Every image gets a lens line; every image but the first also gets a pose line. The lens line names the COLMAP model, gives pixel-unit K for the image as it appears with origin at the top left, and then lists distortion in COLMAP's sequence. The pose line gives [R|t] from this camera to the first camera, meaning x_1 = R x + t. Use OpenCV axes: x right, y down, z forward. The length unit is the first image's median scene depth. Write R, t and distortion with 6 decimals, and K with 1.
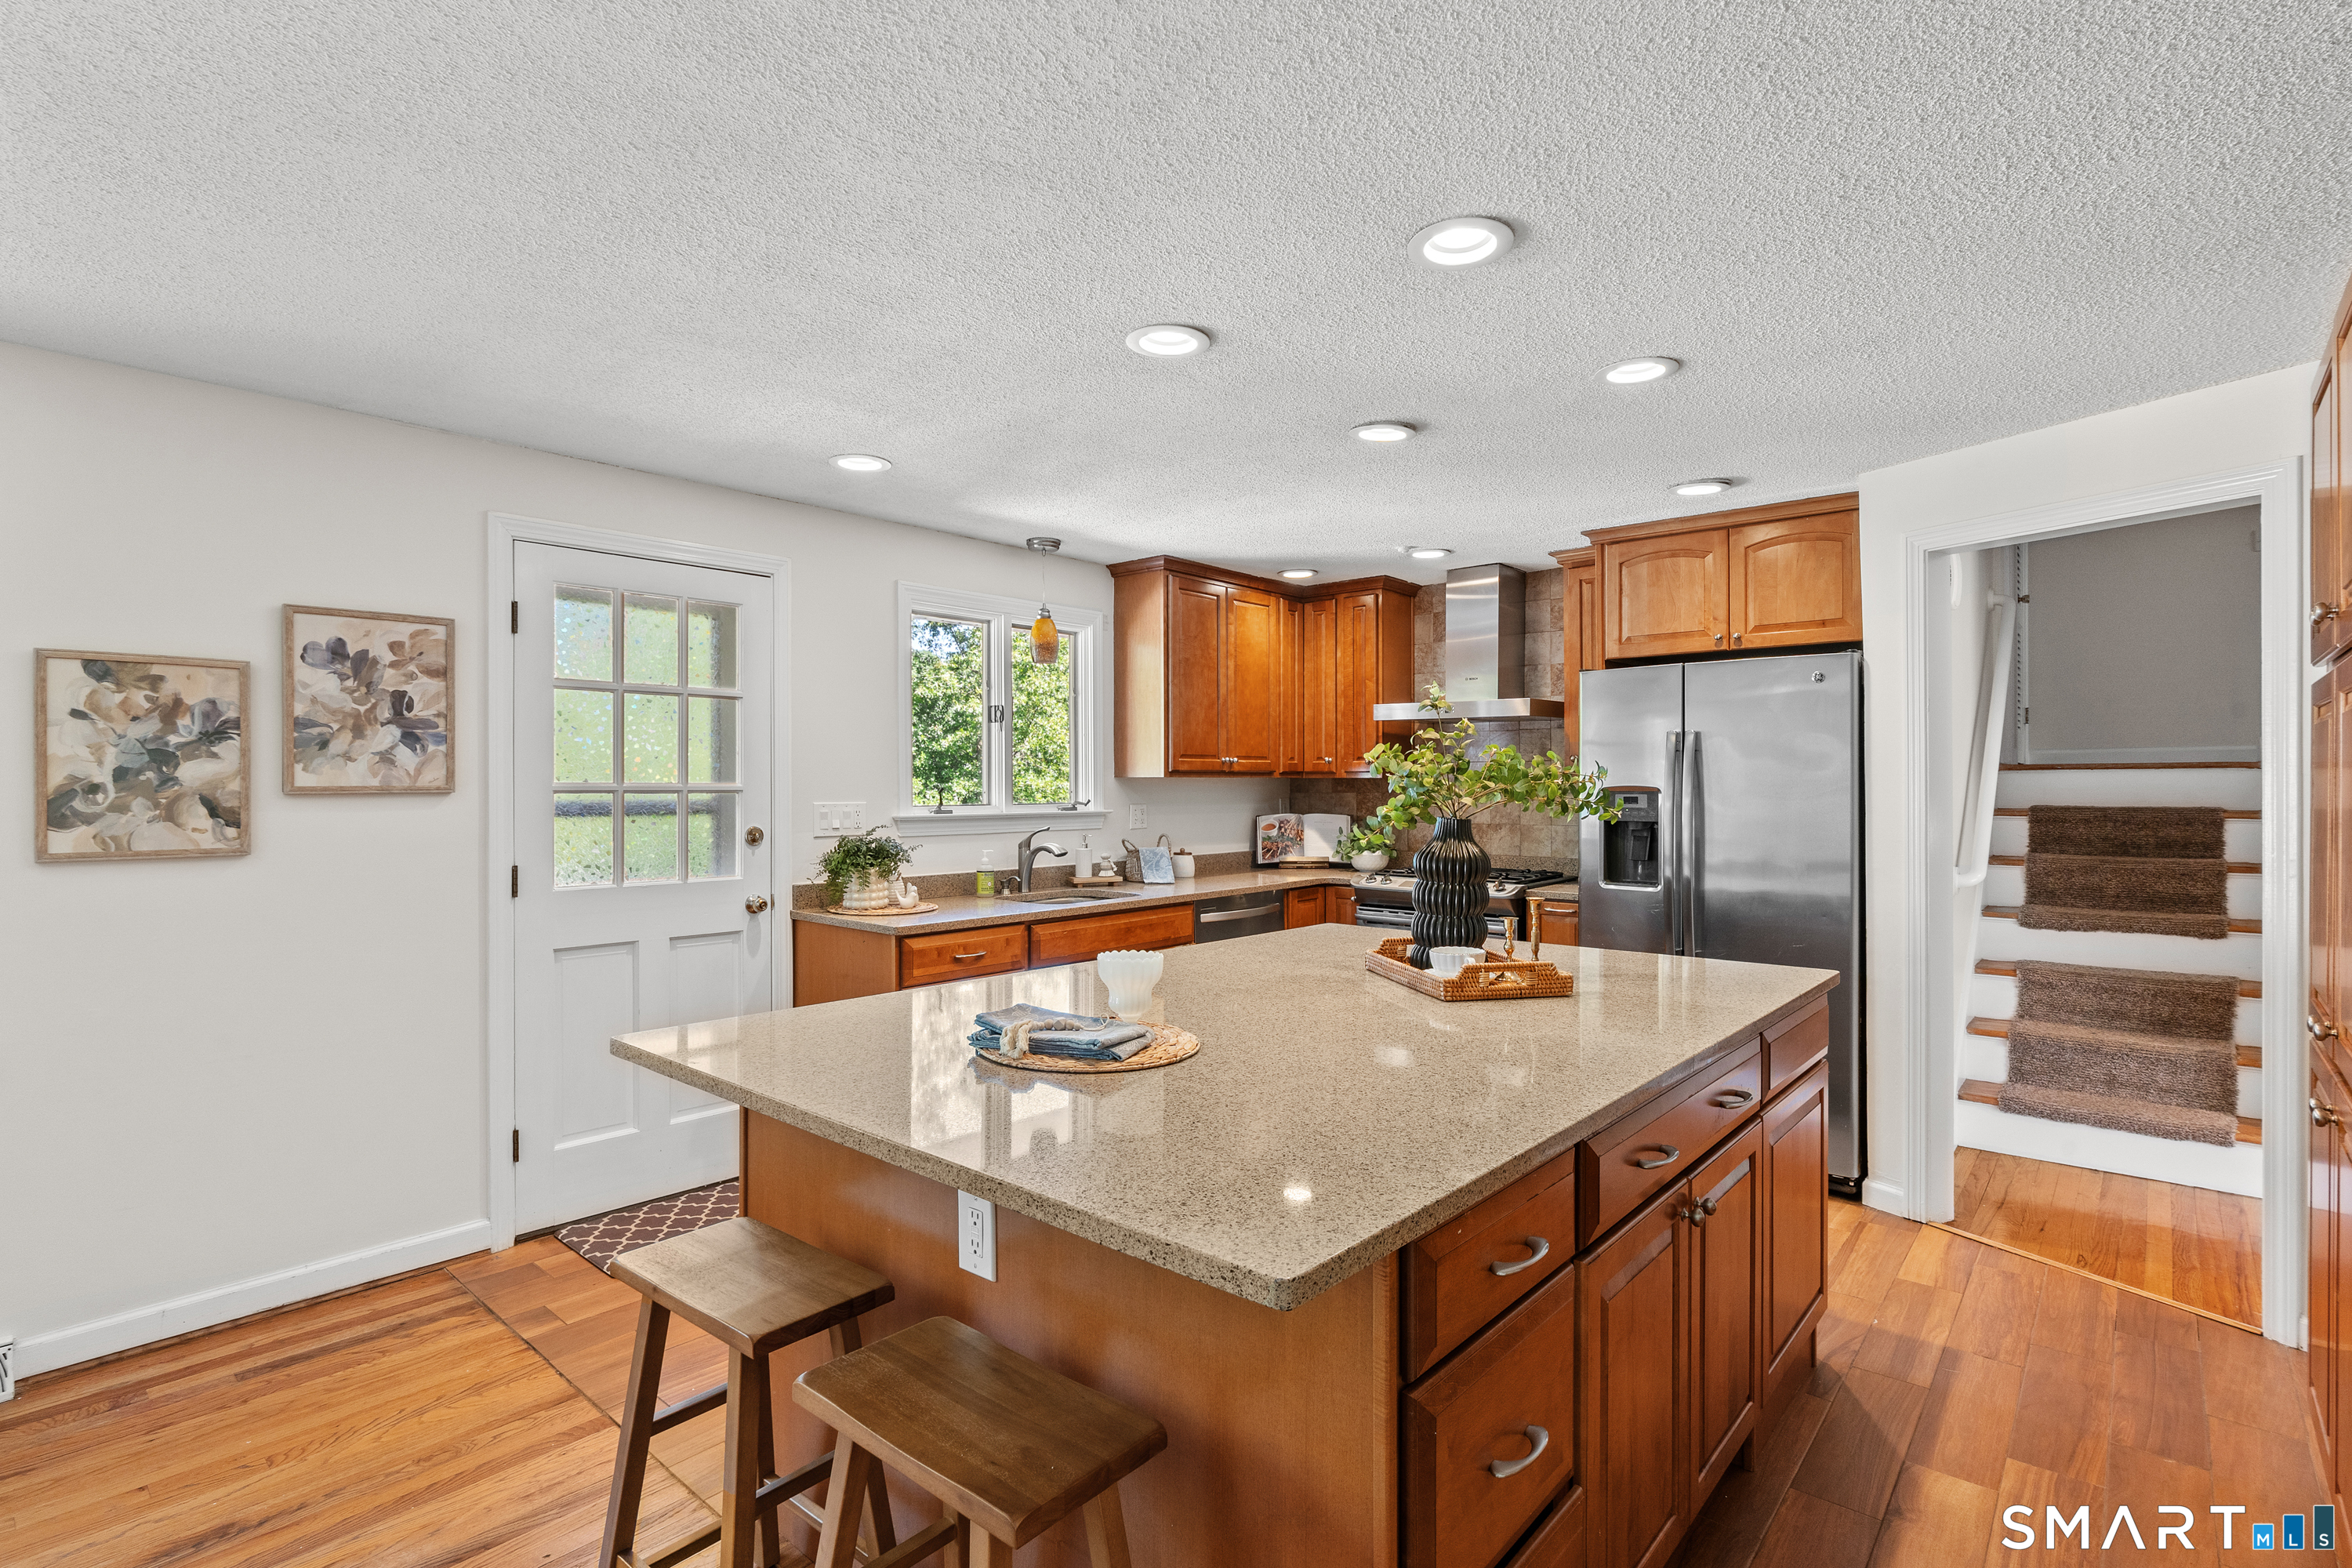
lens RADIAL K [[1118.1, 0, 1160.6], [0, 1118.1, 788.5], [0, 0, 1]] dist [-0.008155, 0.000304]
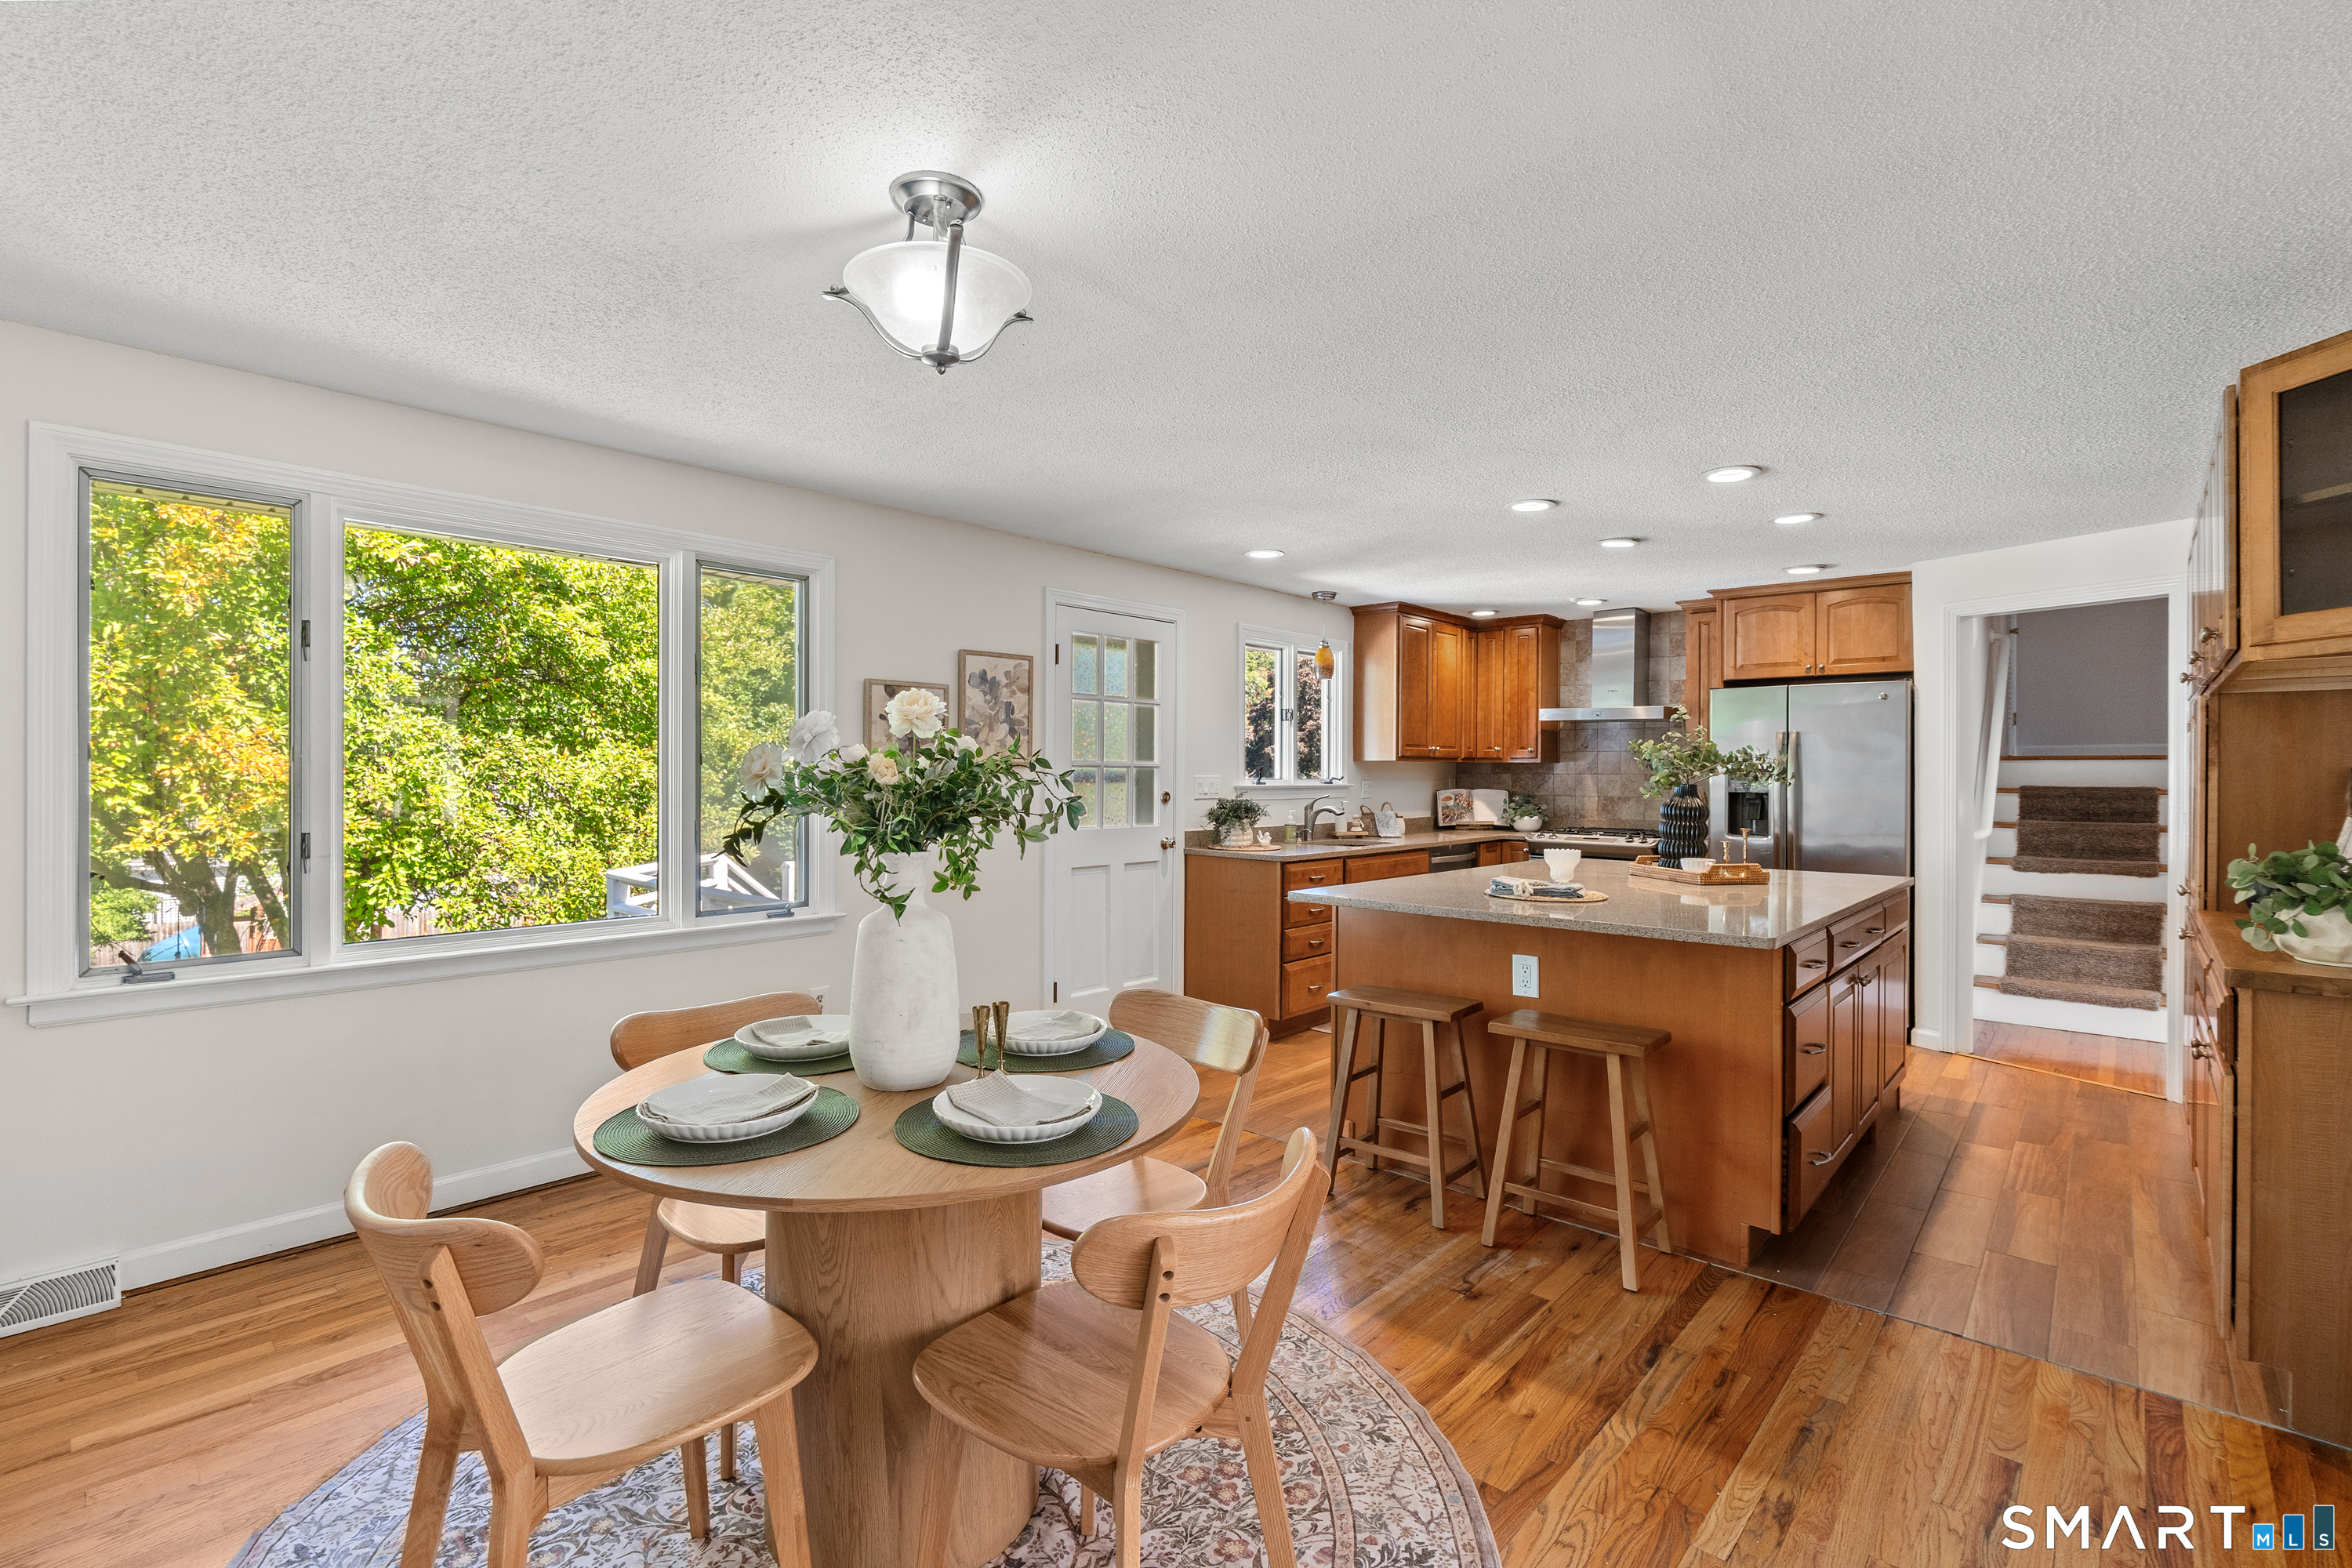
lens RADIAL K [[1064.8, 0, 1166.1], [0, 1064.8, 773.5], [0, 0, 1]] dist [-0.009954, 0.000715]
pose [[0.999944, 0.007589, -0.007356, -0.342043], [-0.007595, 0.999971, -0.000827, 0.011451], [0.007349, 0.000883, 0.999973, -0.408358]]
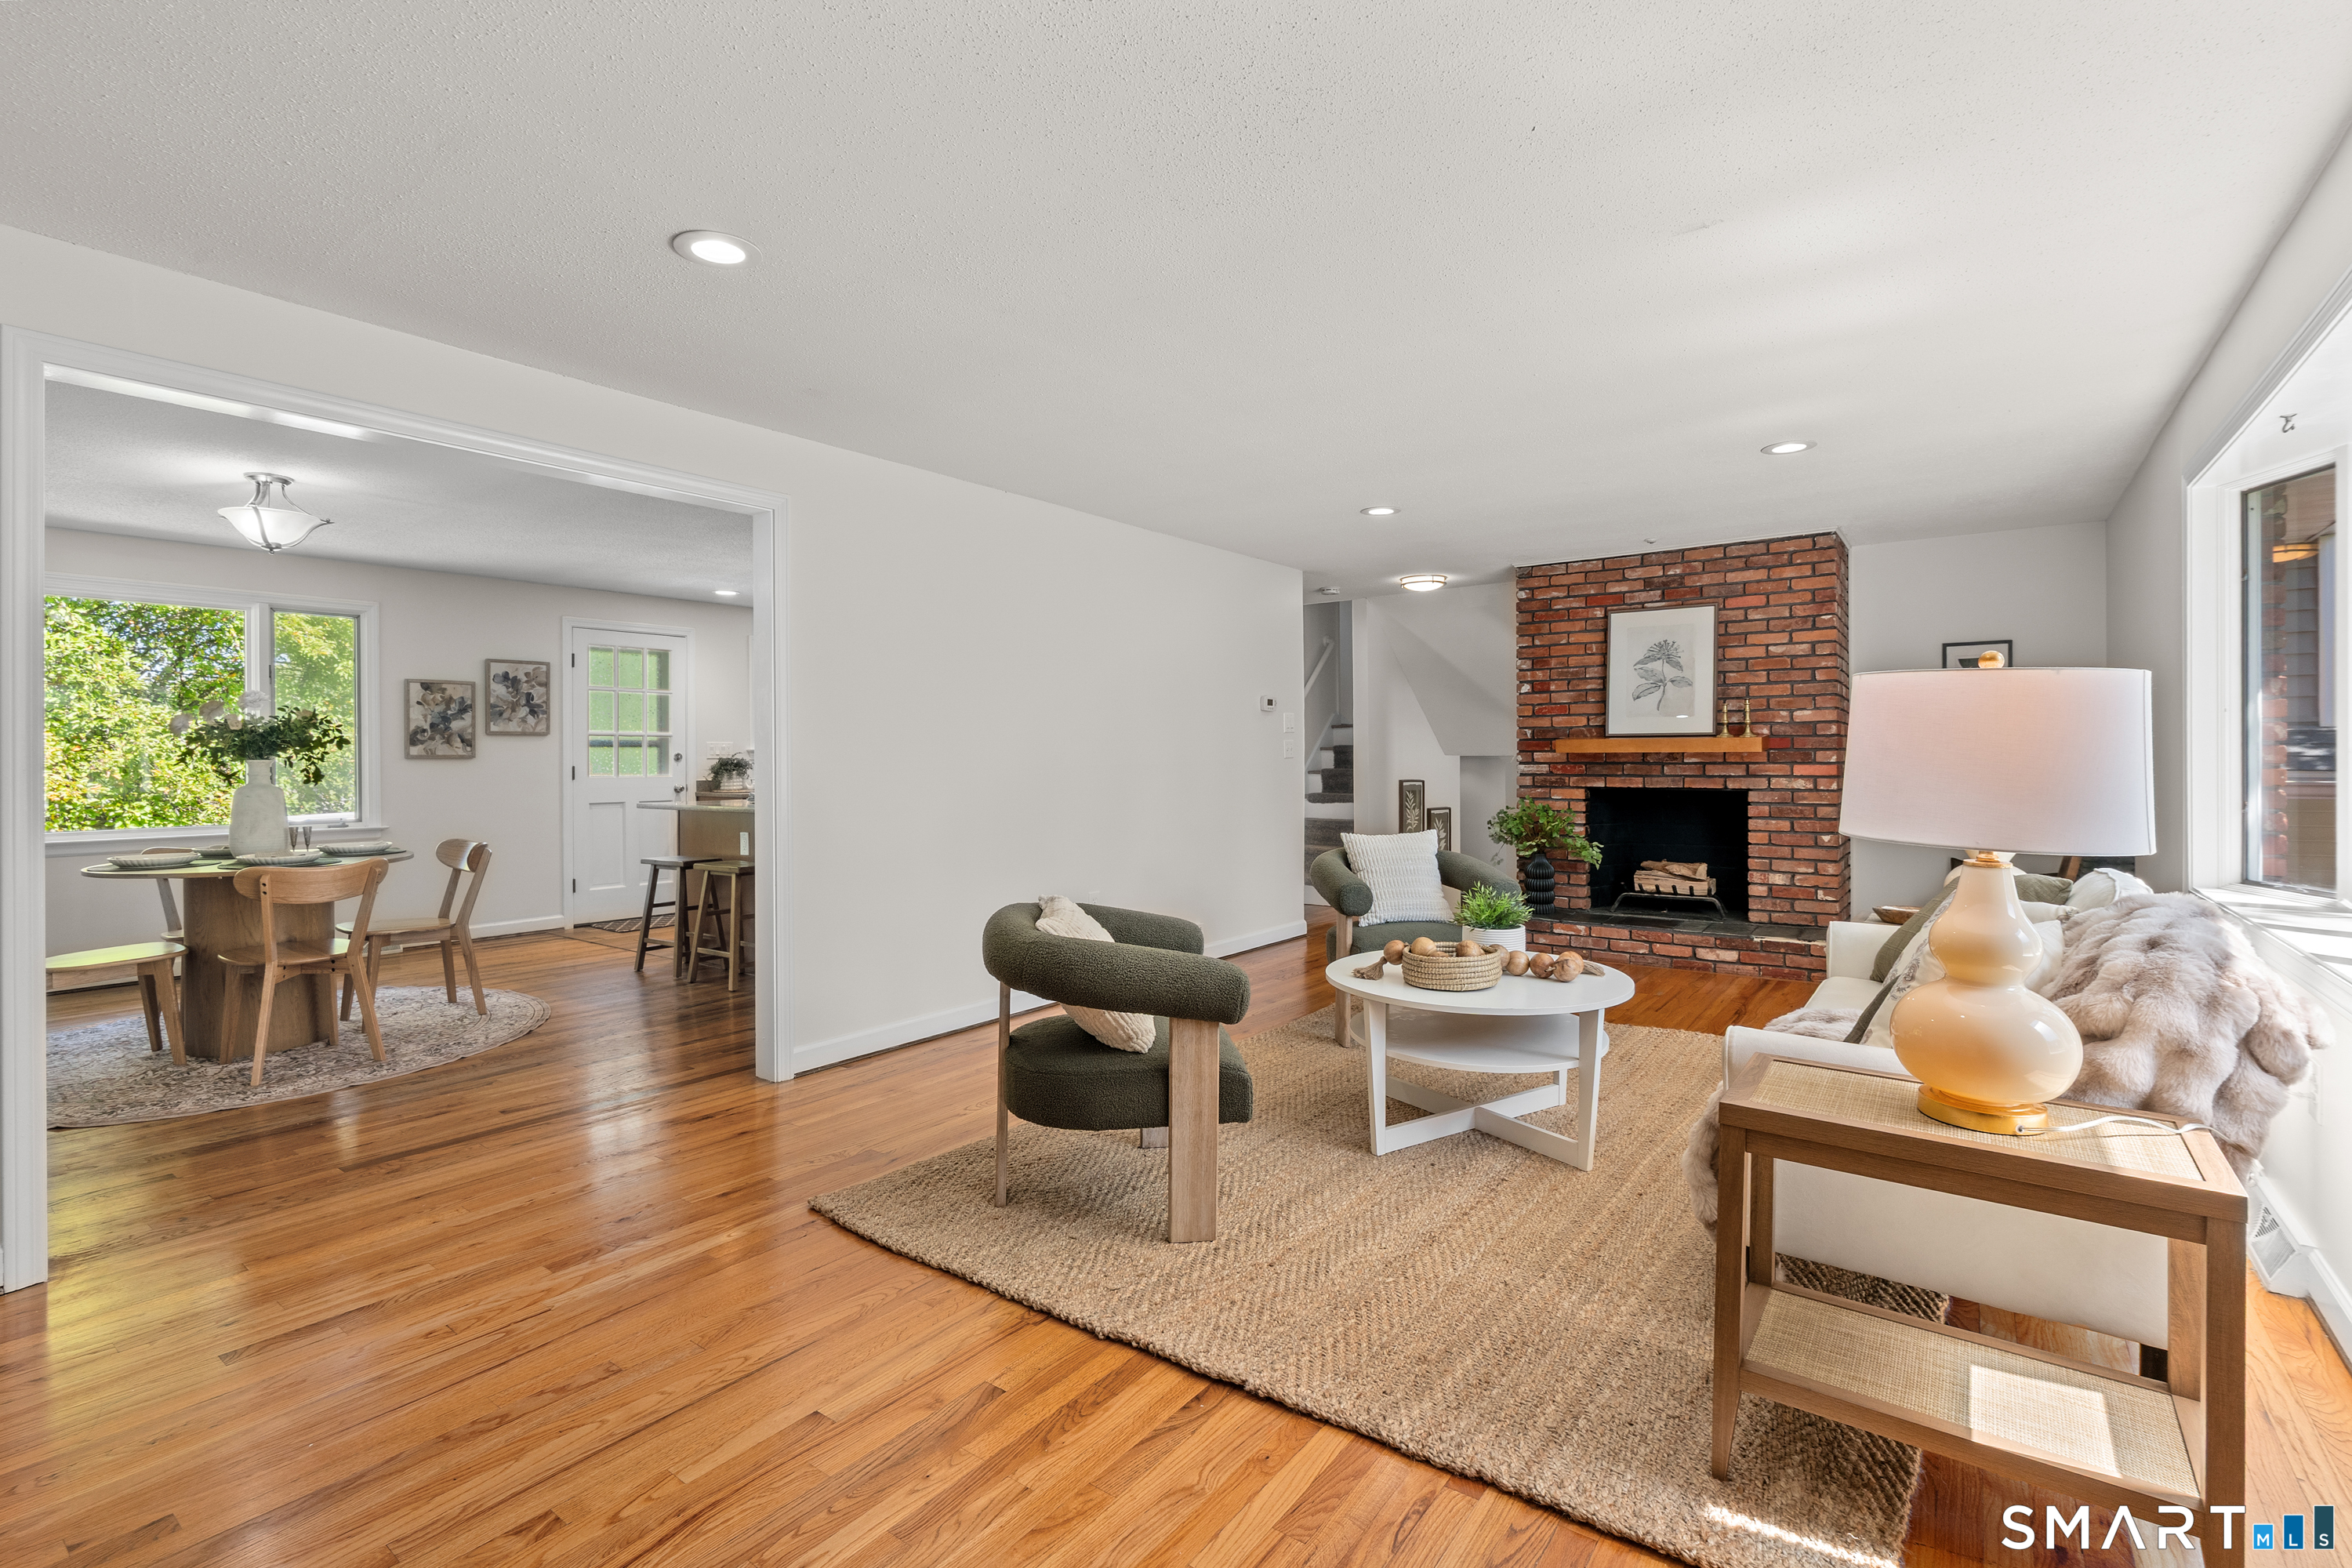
lens RADIAL K [[1064.8, 0, 1165.4], [0, 1064.8, 762.3], [0, 0, 1]] dist [-0.009954, 0.000715]
pose [[0.995723, -0.004561, 0.092274, 0.377394], [0.004418, 0.999989, 0.001750, 0.051709], [-0.092281, -0.001335, 0.995732, -1.111172]]
